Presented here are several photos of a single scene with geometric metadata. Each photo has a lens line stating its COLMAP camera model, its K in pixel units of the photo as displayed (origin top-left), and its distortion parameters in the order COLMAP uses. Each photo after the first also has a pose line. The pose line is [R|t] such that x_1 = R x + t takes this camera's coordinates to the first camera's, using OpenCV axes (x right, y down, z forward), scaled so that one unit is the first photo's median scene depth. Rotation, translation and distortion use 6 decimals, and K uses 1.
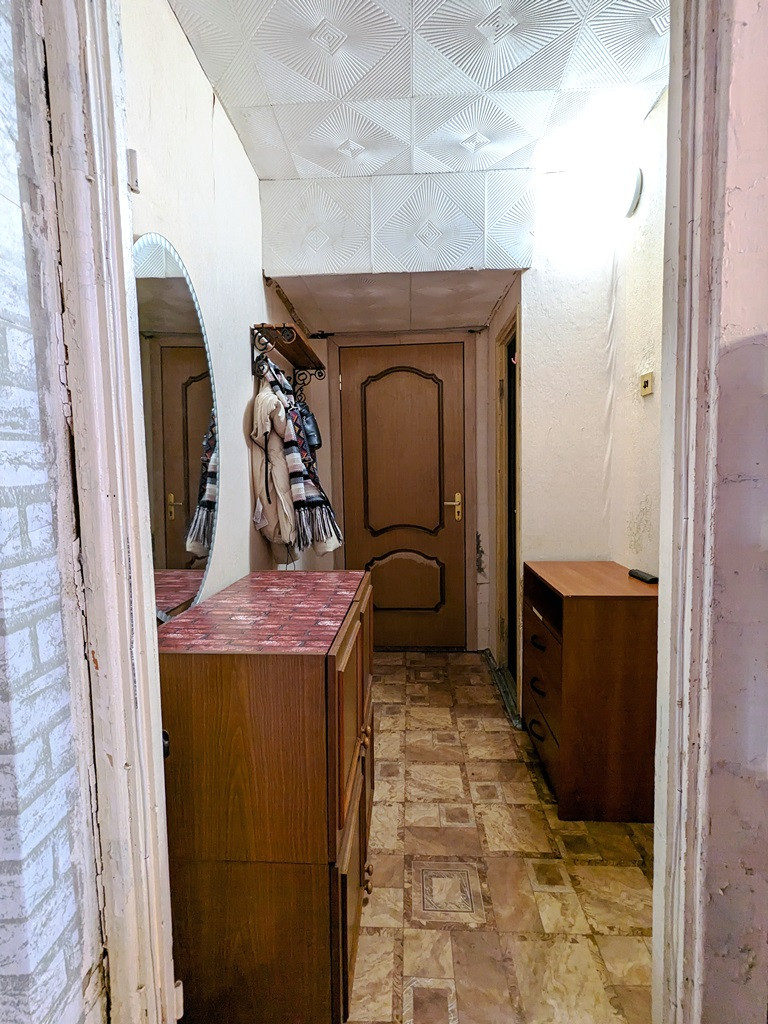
lens RADIAL K [[481.5, 0, 382.9], [0, 481.5, 512.1], [0, 0, 1]] dist [-0.003308, 0.000317]
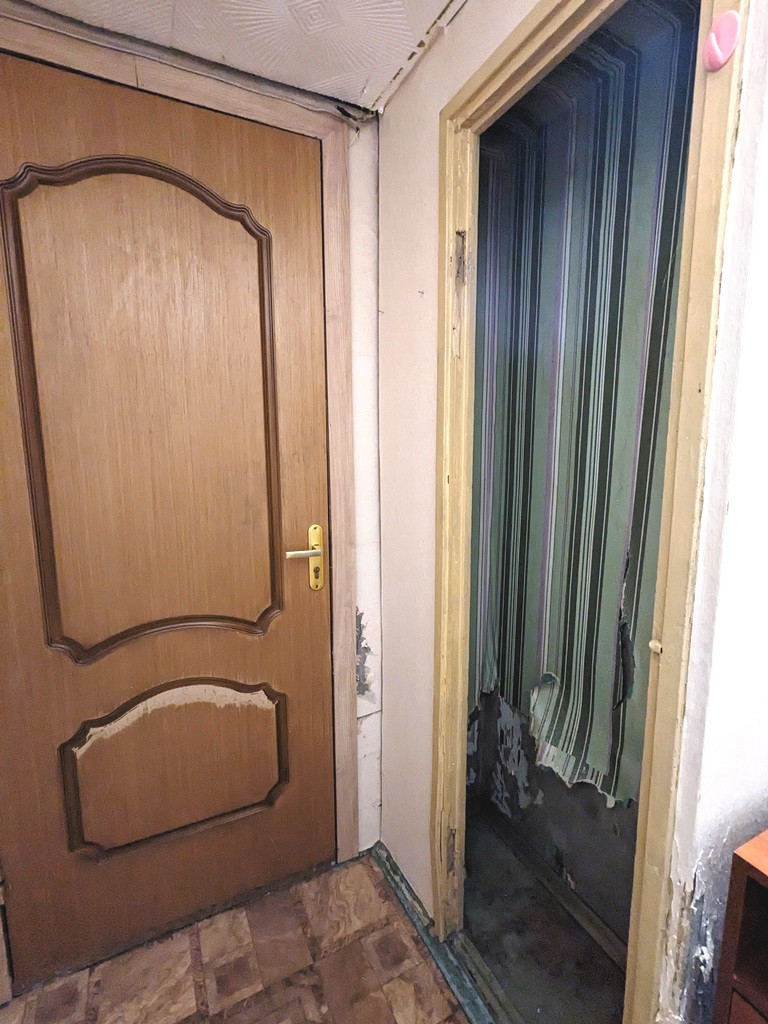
lens RADIAL K [[481.5, 0, 389.6], [0, 481.5, 514.8], [0, 0, 1]] dist [-0.003308, 0.000317]
pose [[0.902041, -0.042285, 0.429575, 0.036297], [0.014701, 0.997622, 0.067330, -0.074857], [-0.431401, -0.054420, 0.900518, 0.593770]]
